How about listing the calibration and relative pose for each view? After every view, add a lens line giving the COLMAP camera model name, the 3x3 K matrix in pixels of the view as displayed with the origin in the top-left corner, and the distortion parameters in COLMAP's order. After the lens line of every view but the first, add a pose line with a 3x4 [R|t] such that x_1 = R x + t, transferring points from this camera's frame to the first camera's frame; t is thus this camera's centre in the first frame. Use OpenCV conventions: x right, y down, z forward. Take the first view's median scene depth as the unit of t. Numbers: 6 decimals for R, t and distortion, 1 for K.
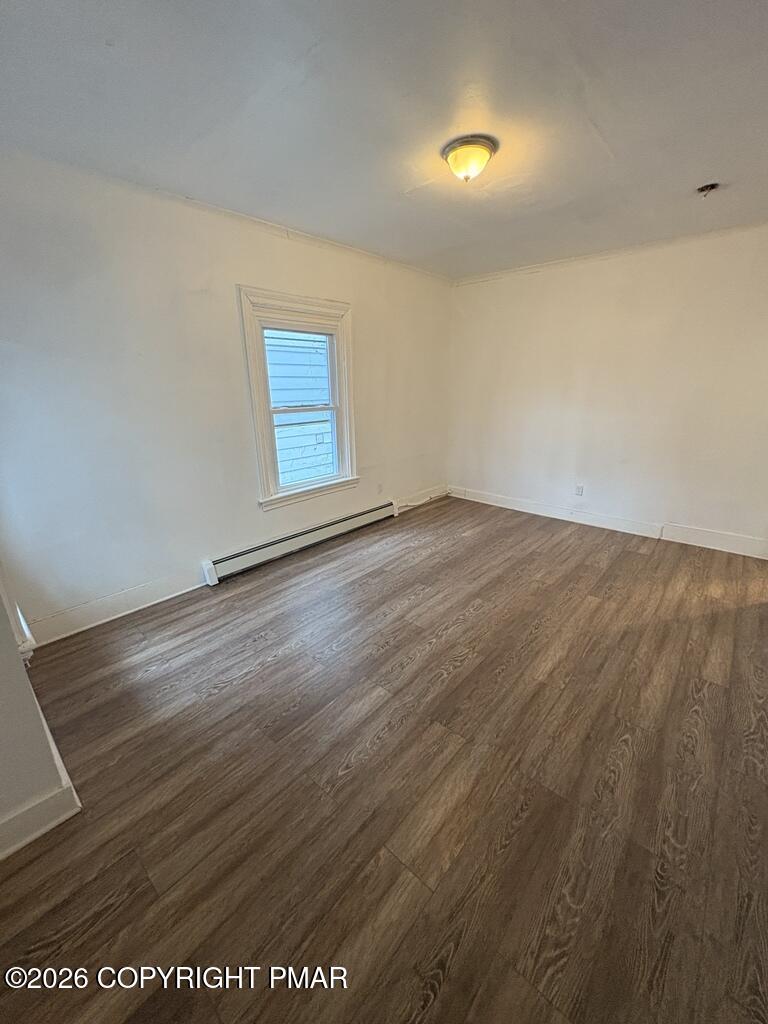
lens RADIAL K [[407.5, 0, 384.8], [0, 407.5, 512.1], [0, 0, 1]] dist [-0.000072, 0.000181]
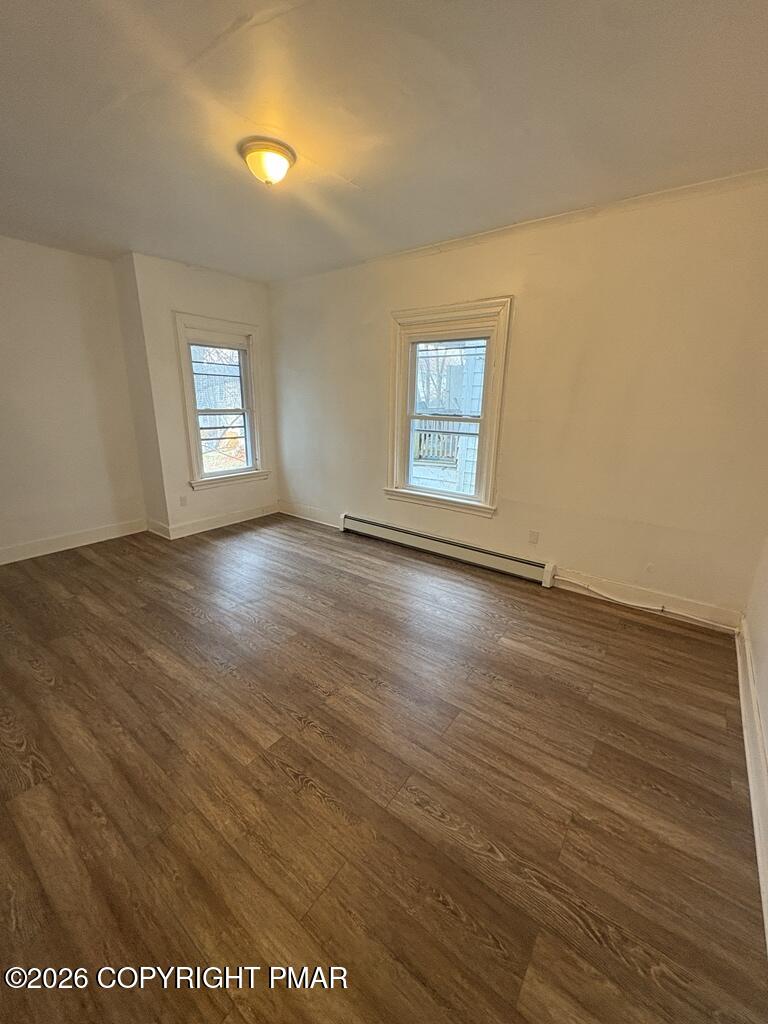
lens RADIAL K [[407.5, 0, 384.8], [0, 407.5, 512.1], [0, 0, 1]] dist [-0.000072, 0.000181]
pose [[0.079845, 0.288821, -0.954048, 0.904523], [-0.315914, 0.915097, 0.250590, -0.277135], [0.945422, 0.281388, 0.164308, 0.861467]]
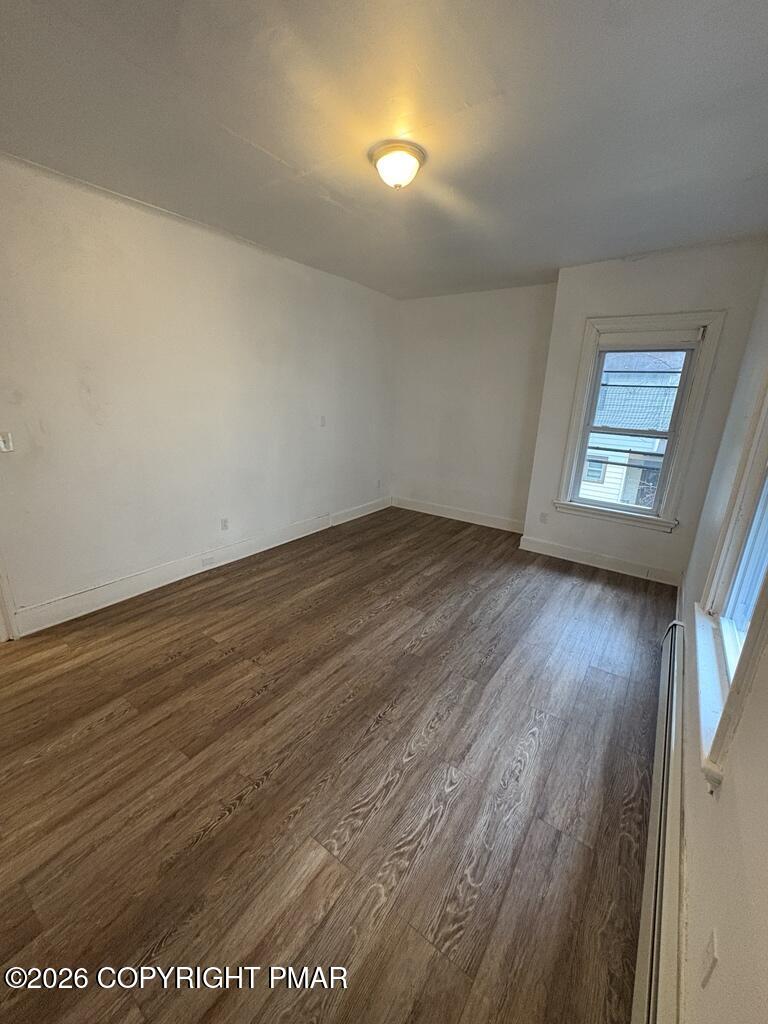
lens RADIAL K [[407.5, 0, 384.8], [0, 407.5, 512.1], [0, 0, 1]] dist [-0.000072, 0.000181]
pose [[-0.994356, 0.010267, -0.105597, 0.220298], [-0.050382, 0.830222, 0.555151, -0.464012], [0.093369, 0.557338, -0.825019, 1.433467]]
